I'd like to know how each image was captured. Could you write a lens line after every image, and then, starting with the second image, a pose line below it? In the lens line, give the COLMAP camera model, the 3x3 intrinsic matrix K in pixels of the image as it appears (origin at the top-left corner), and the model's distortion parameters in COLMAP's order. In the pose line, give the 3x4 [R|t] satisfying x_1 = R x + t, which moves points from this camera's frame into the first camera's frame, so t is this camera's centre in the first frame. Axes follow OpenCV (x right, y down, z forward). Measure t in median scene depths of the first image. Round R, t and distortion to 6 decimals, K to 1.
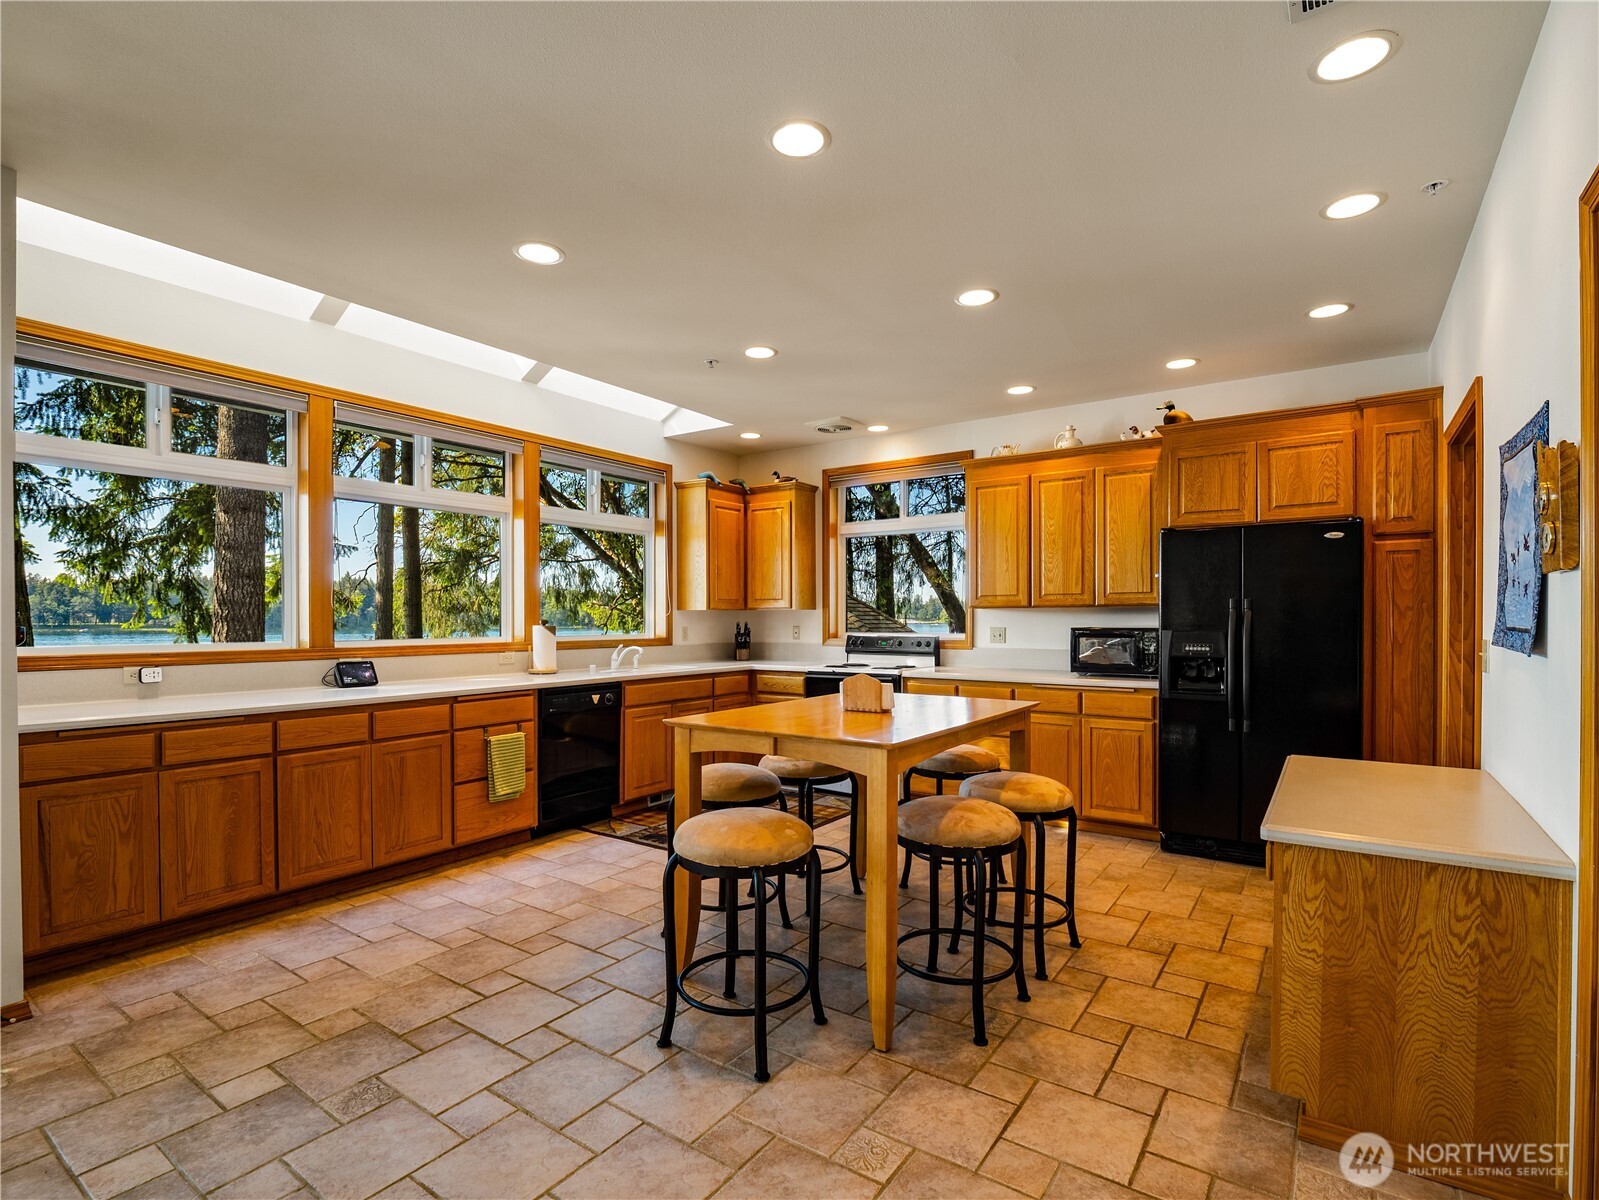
lens RADIAL K [[778.6, 0, 792.9], [0, 778.6, 624.8], [0, 0, 1]] dist [-0.020356, 0.000447]
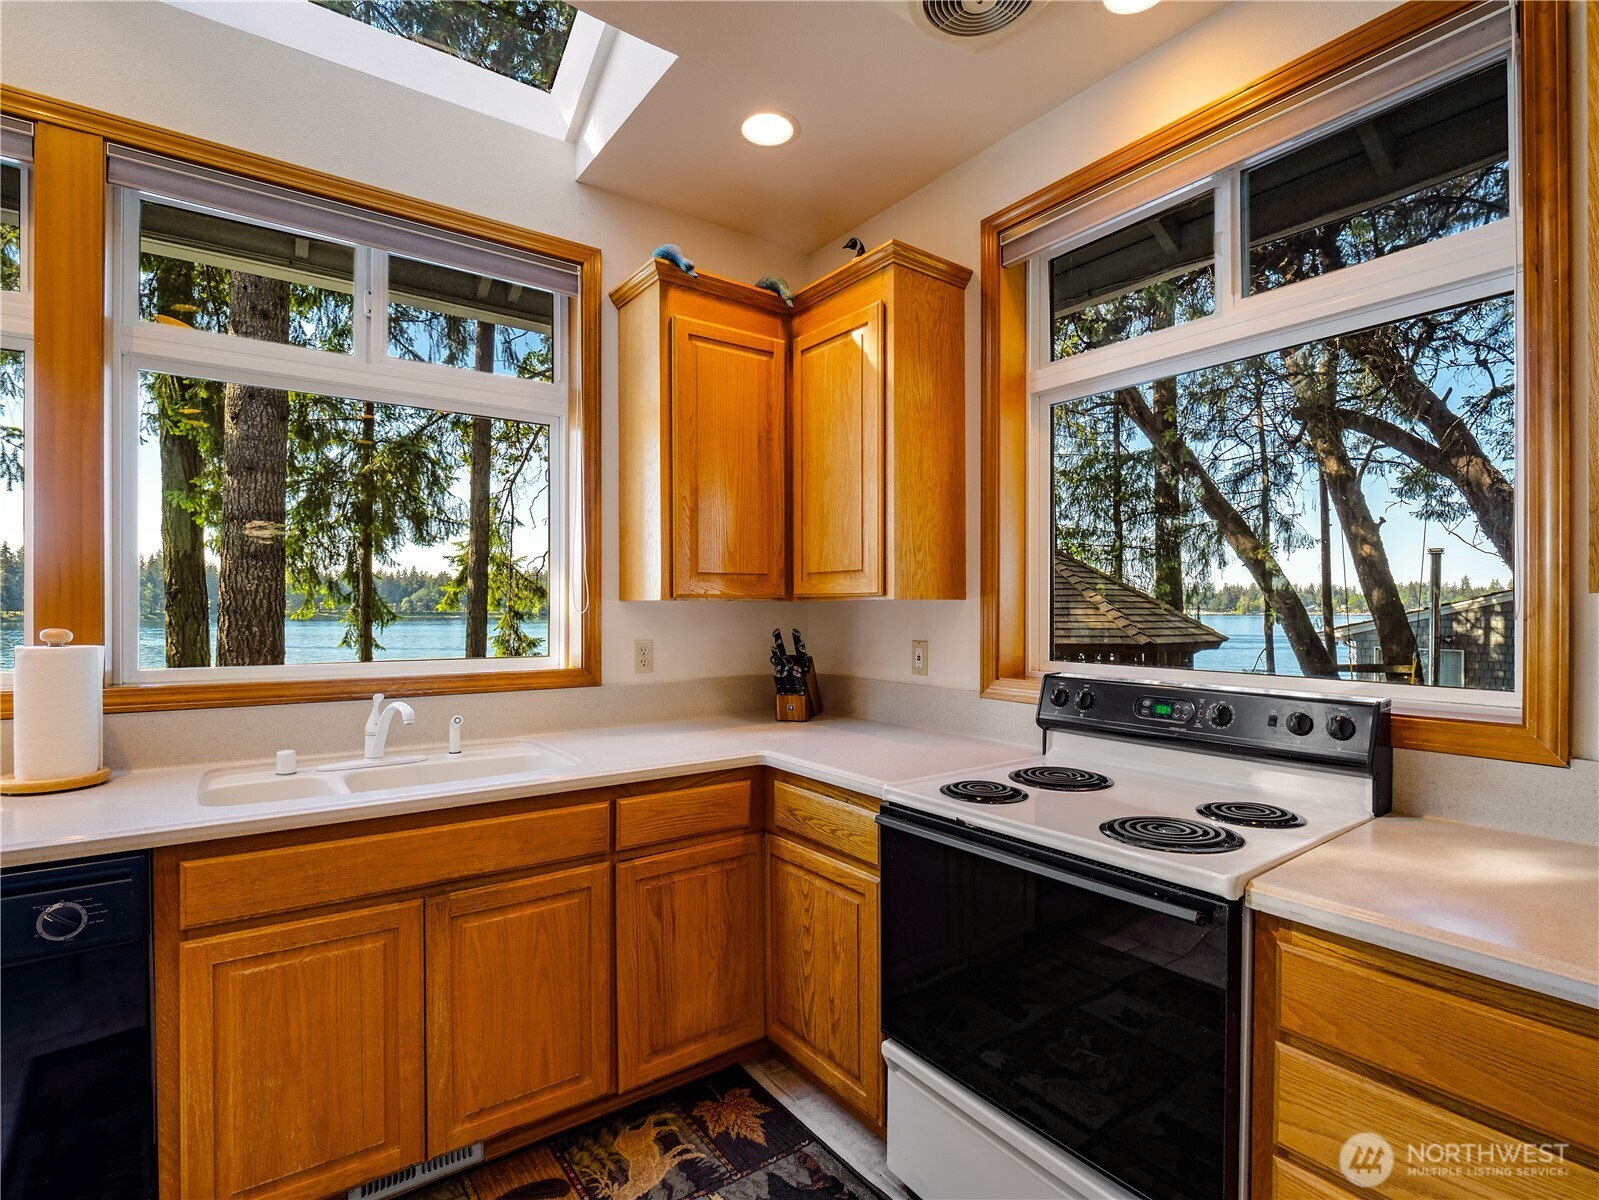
lens RADIAL K [[773.2, 0, 795.2], [0, 773.2, 606.1], [0, 0, 1]] dist [-0.014091, -0.001449]
pose [[0.944751, 0.001716, -0.327785, 0.082809], [-0.005235, 0.999938, -0.009853, -0.013257], [0.327748, 0.011025, 0.944701, 0.692630]]
